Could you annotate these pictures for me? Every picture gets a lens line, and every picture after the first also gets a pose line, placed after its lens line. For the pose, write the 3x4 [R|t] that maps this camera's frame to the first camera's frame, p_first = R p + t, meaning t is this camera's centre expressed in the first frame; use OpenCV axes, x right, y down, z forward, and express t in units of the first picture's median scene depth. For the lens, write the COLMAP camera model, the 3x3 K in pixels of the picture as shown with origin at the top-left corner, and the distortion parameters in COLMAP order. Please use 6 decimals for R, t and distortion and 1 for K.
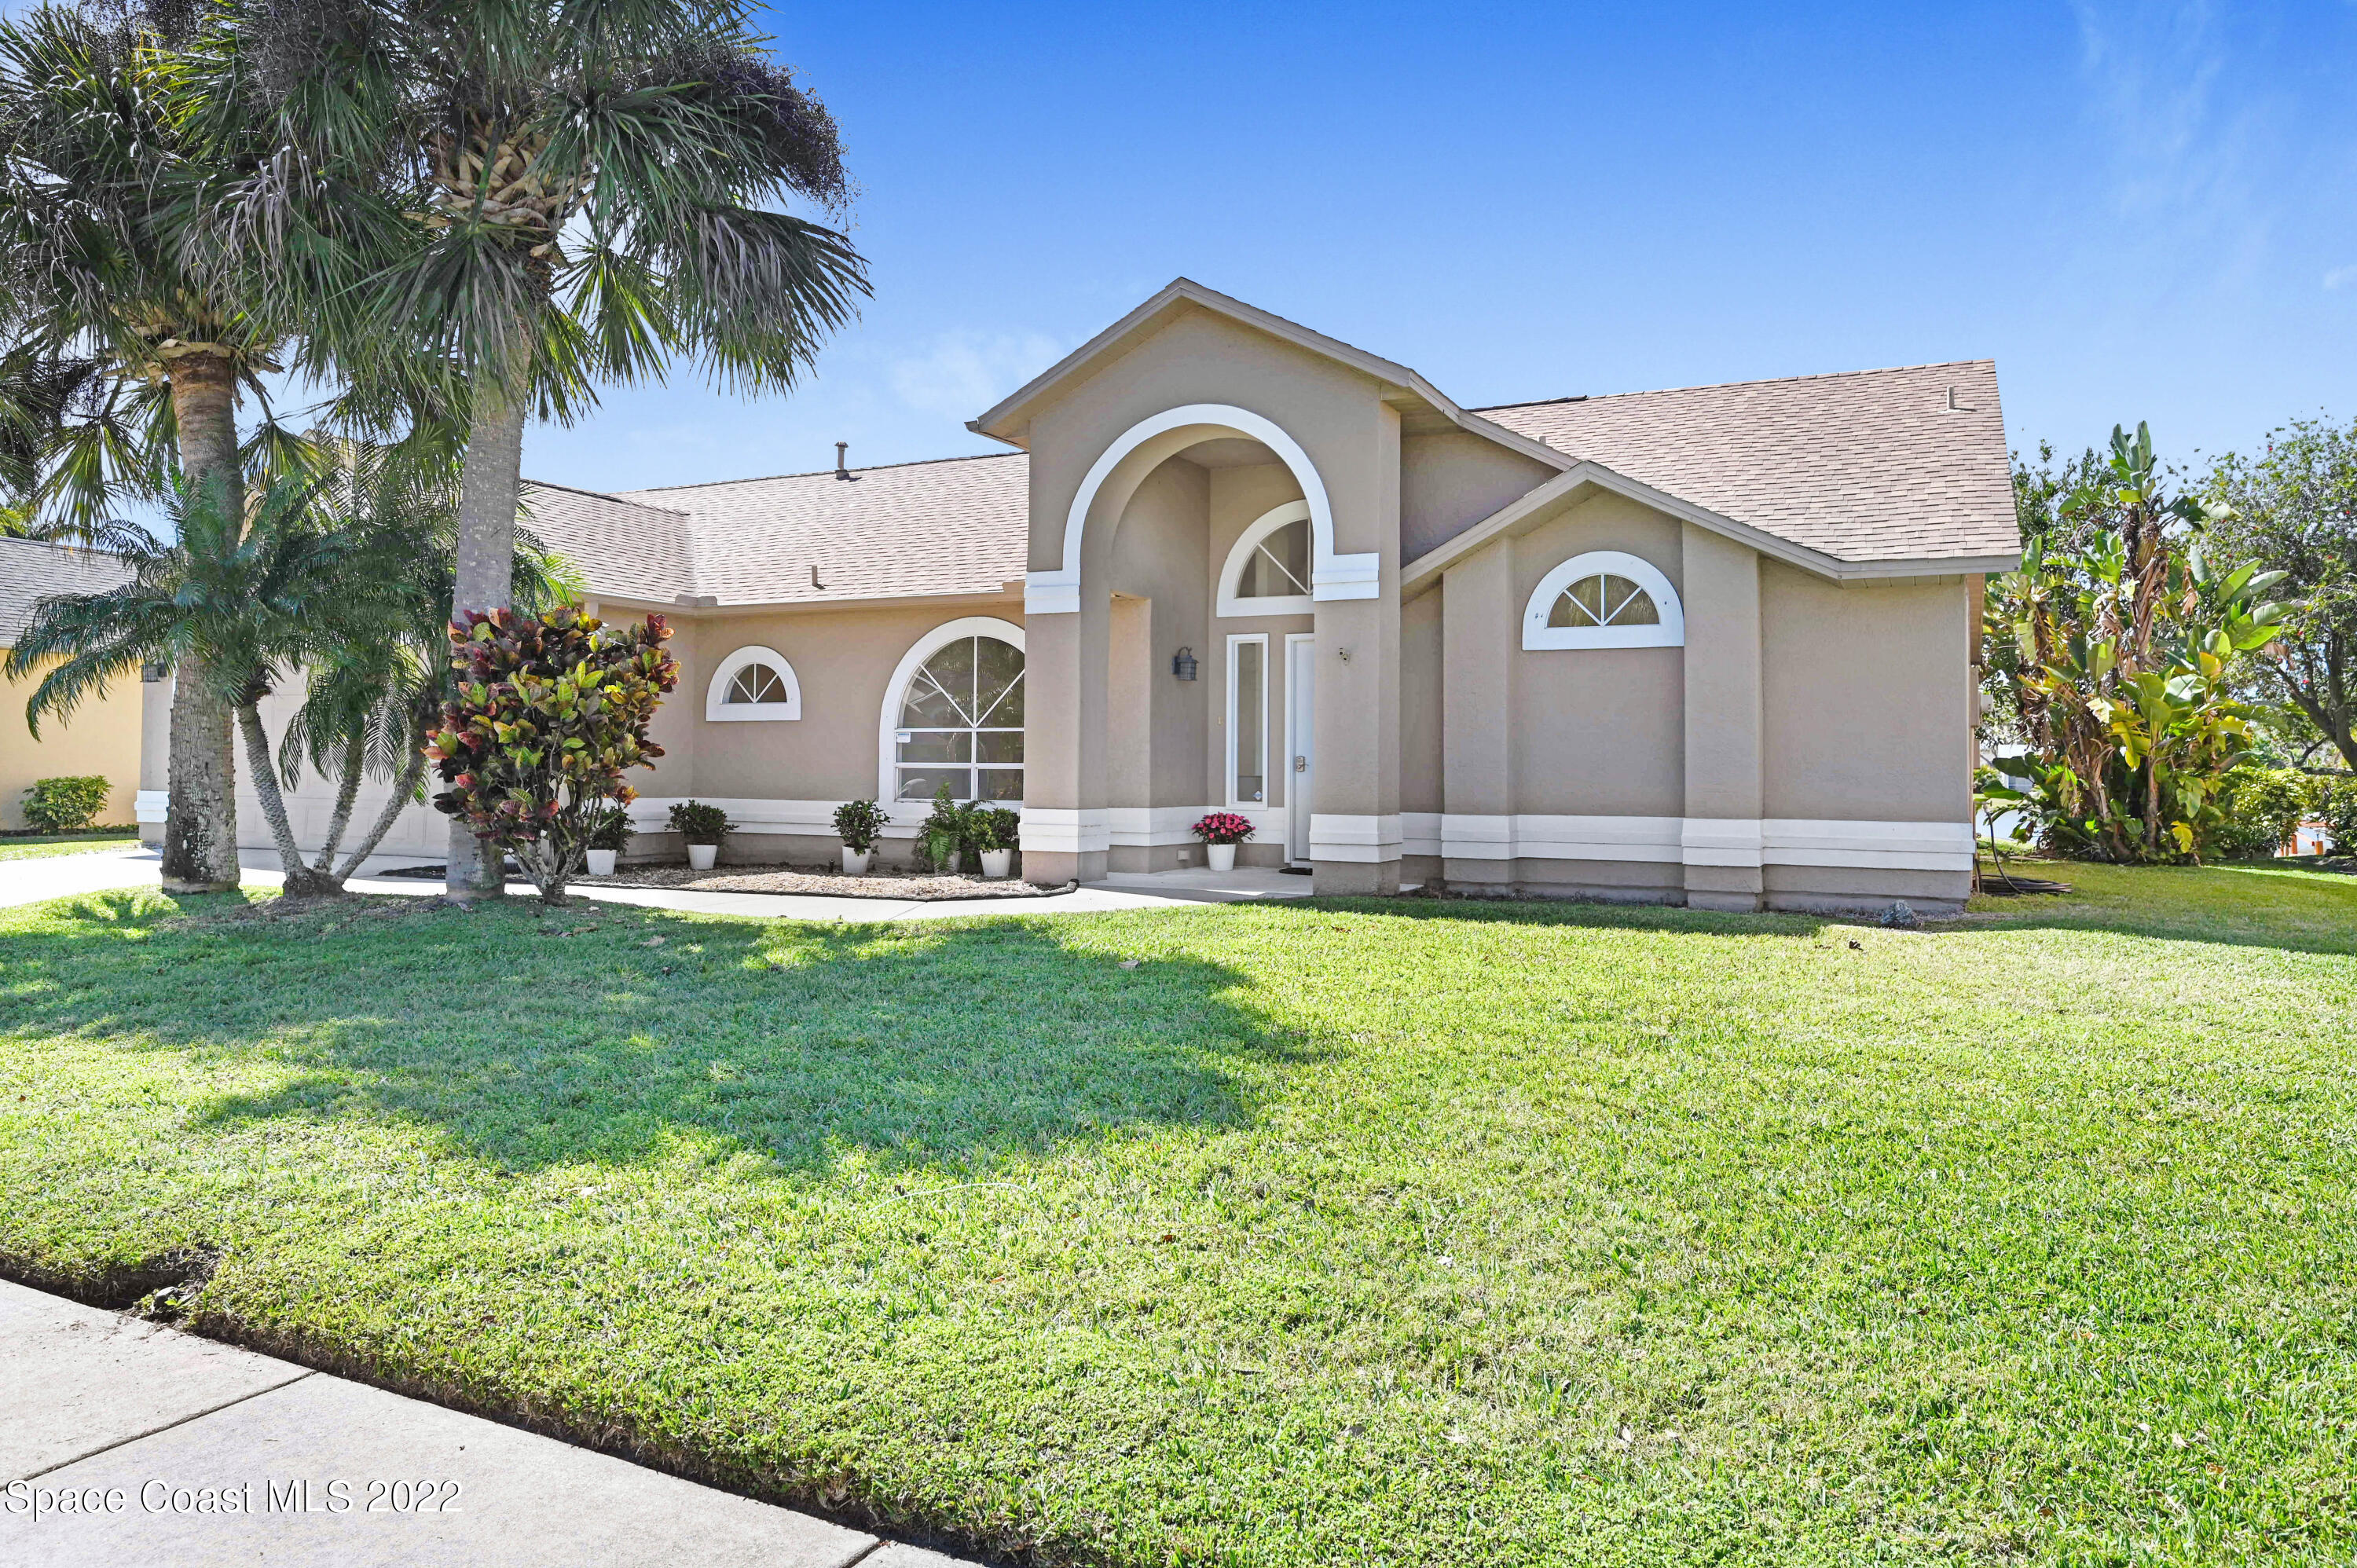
lens RADIAL K [[1534.4, 0, 1181.6], [0, 1534.4, 731.4], [0, 0, 1]] dist [-0.009756, -0.001499]
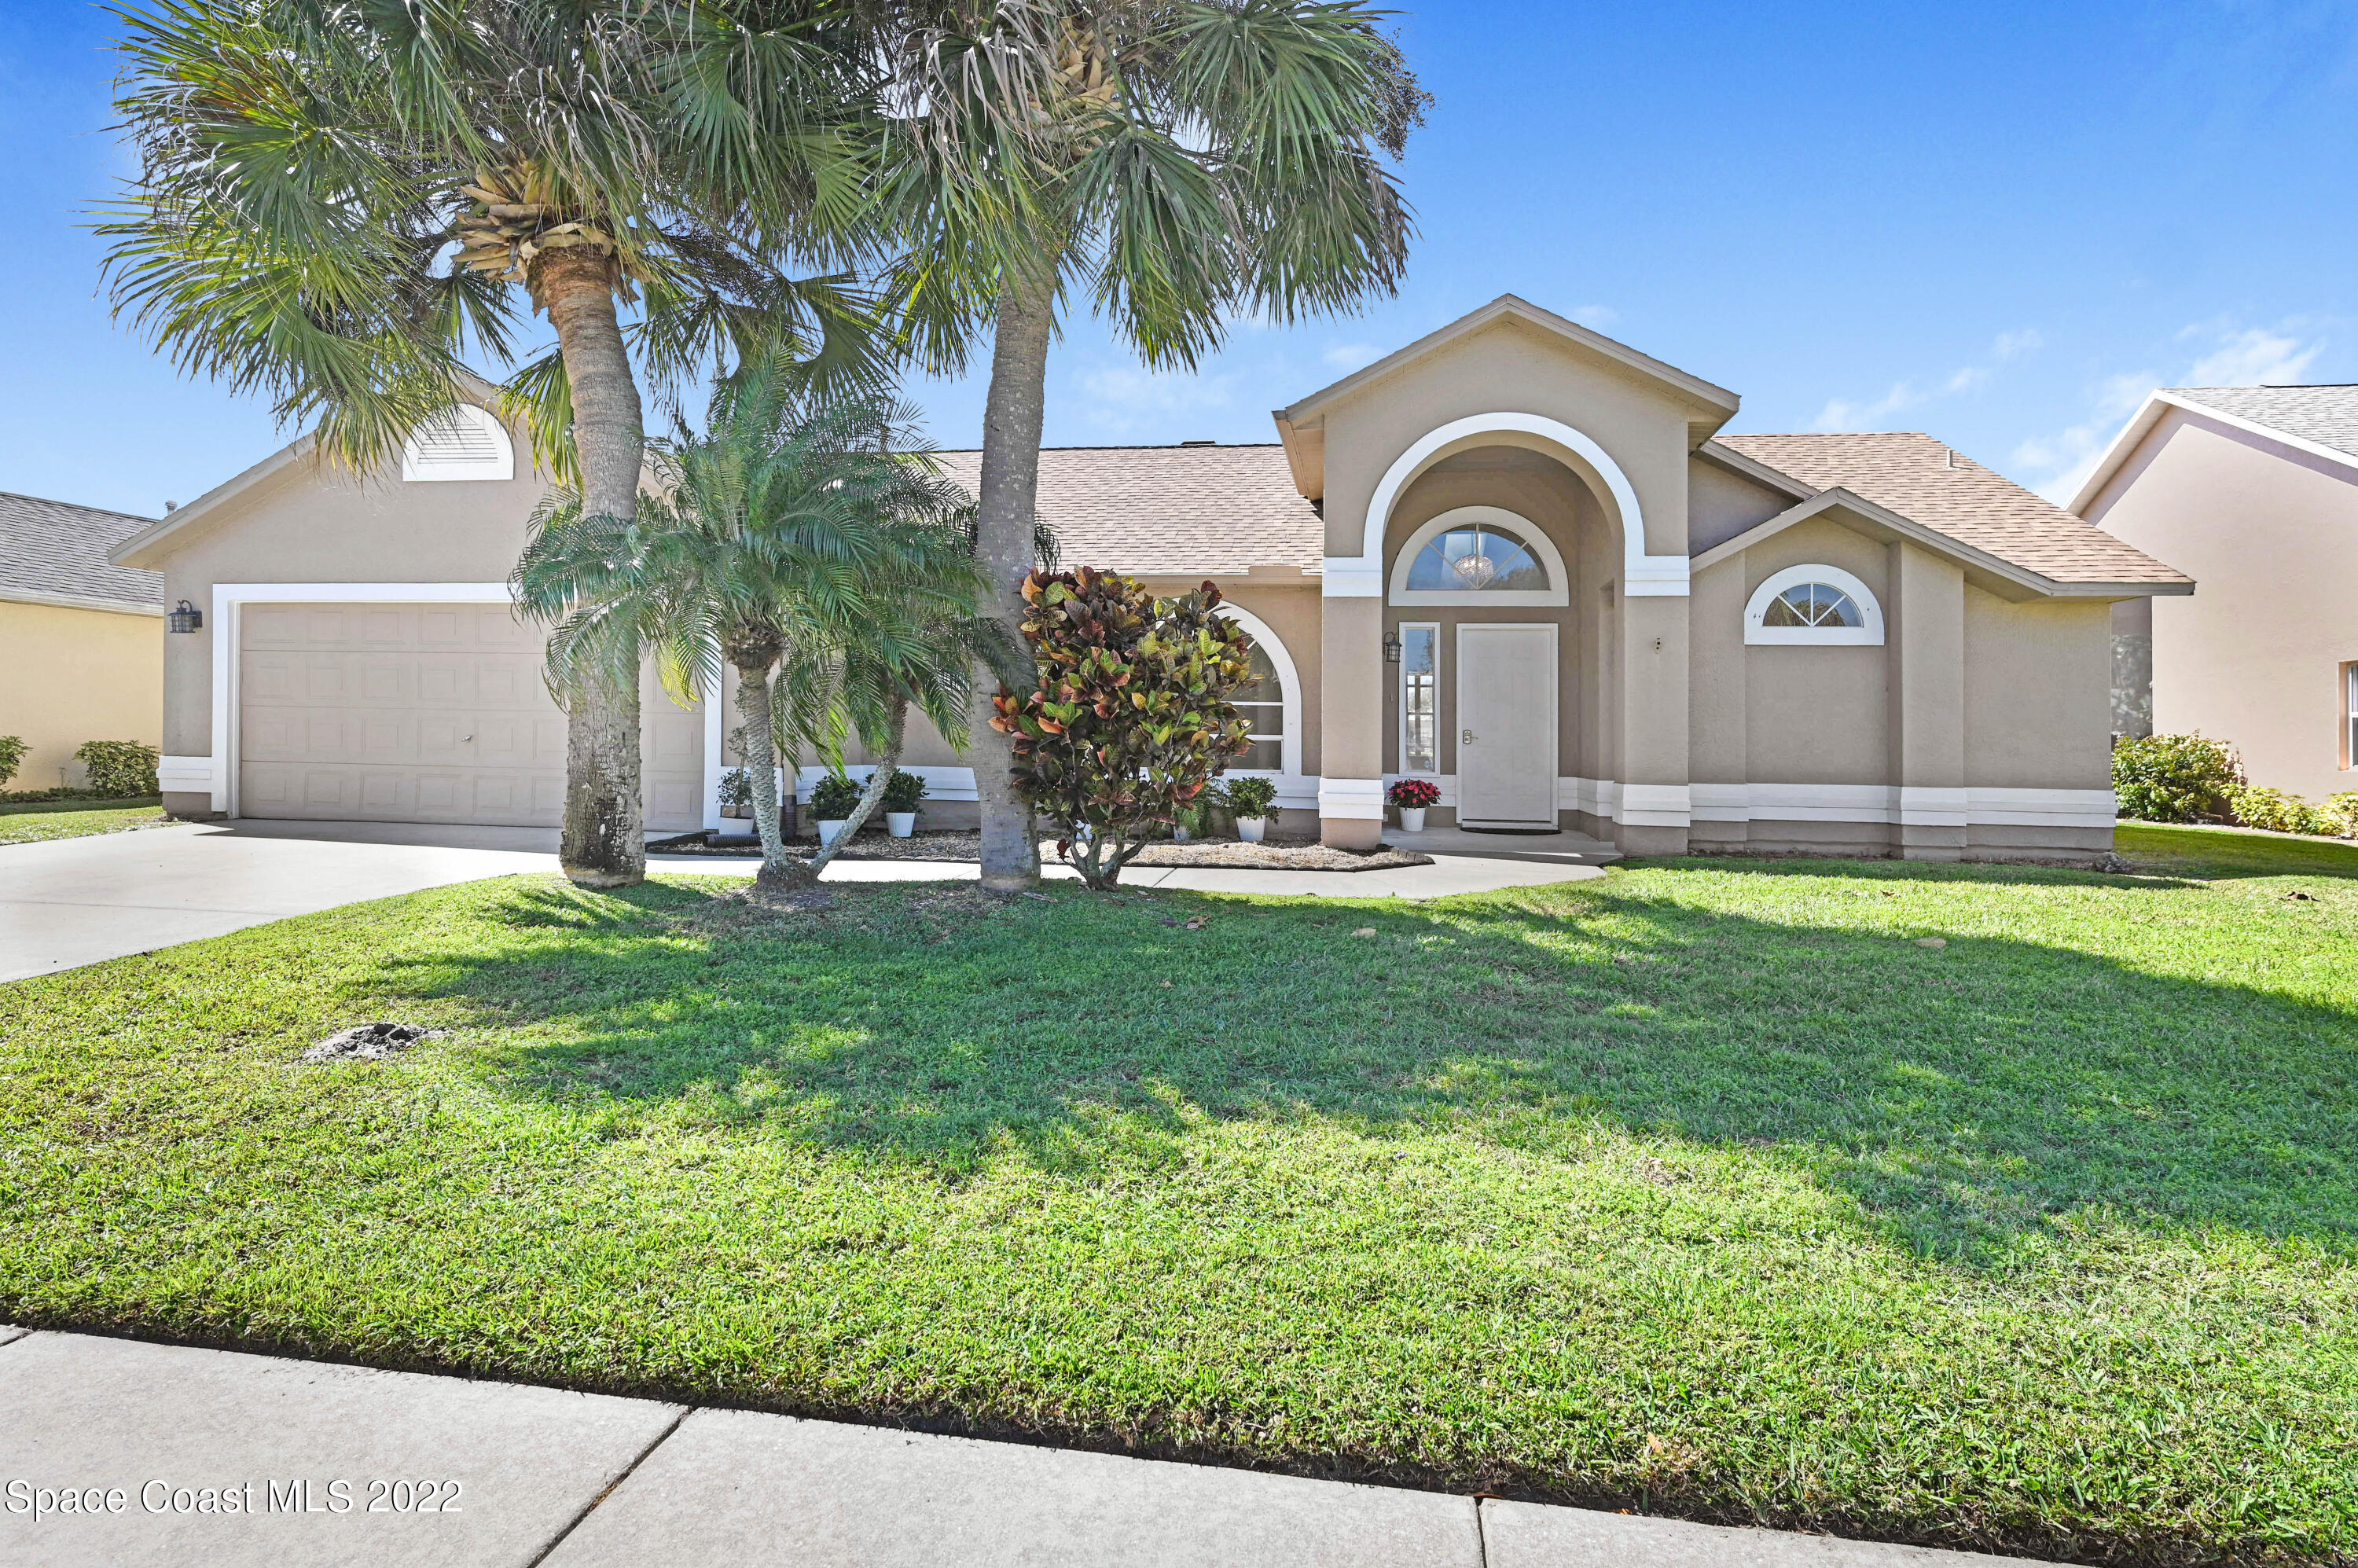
lens RADIAL K [[1245.5, 0, 1177.0], [0, 1245.5, 734.4], [0, 0, 1]] dist [0.002809, -0.000287]
pose [[0.951872, 0.007643, 0.306401, -0.501702], [-0.016542, 0.999513, 0.026459, -0.001929], [-0.306049, -0.030254, 0.951535, 0.221207]]
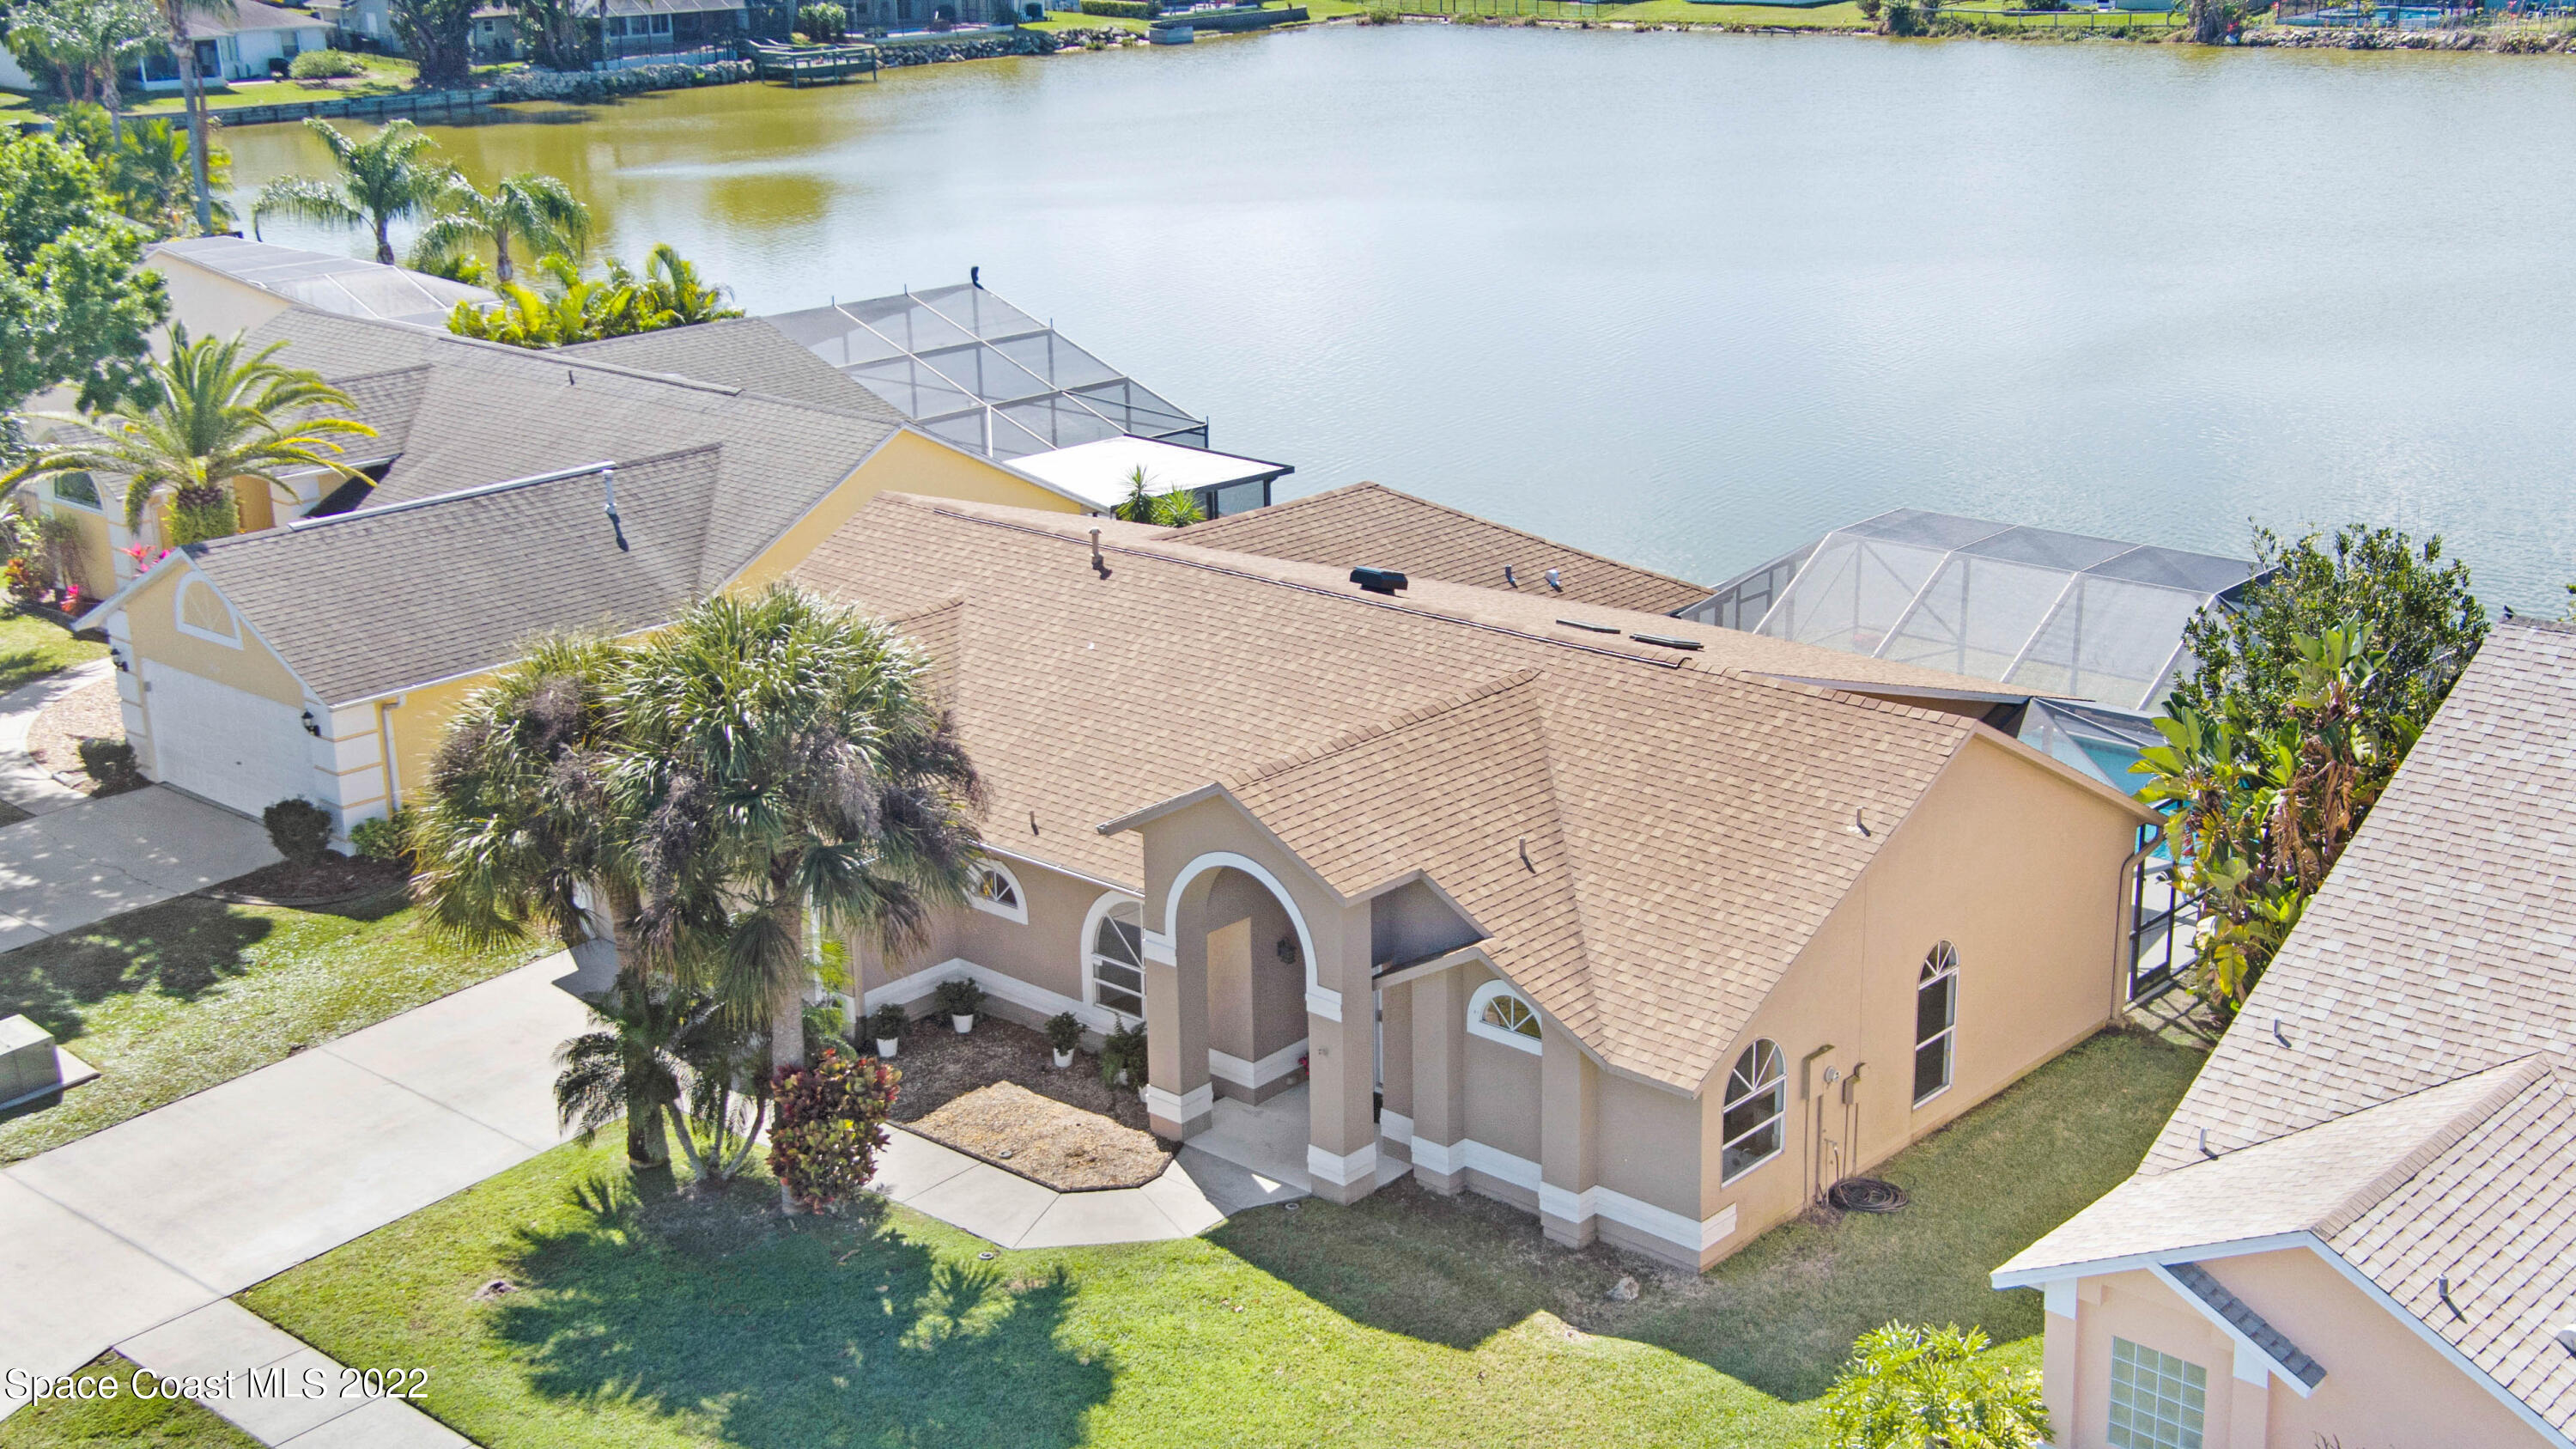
lens RADIAL K [[2951.2, 0, 1288.0], [0, 2951.2, 724.5], [0, 0, 1]] dist [0.182986, -0.007749]
pose [[0.959388, 0.058663, -0.275922, 0.819649], [0.035754, 0.944961, 0.325223, -1.243621], [0.279814, -0.321881, 0.904487, -1.455284]]
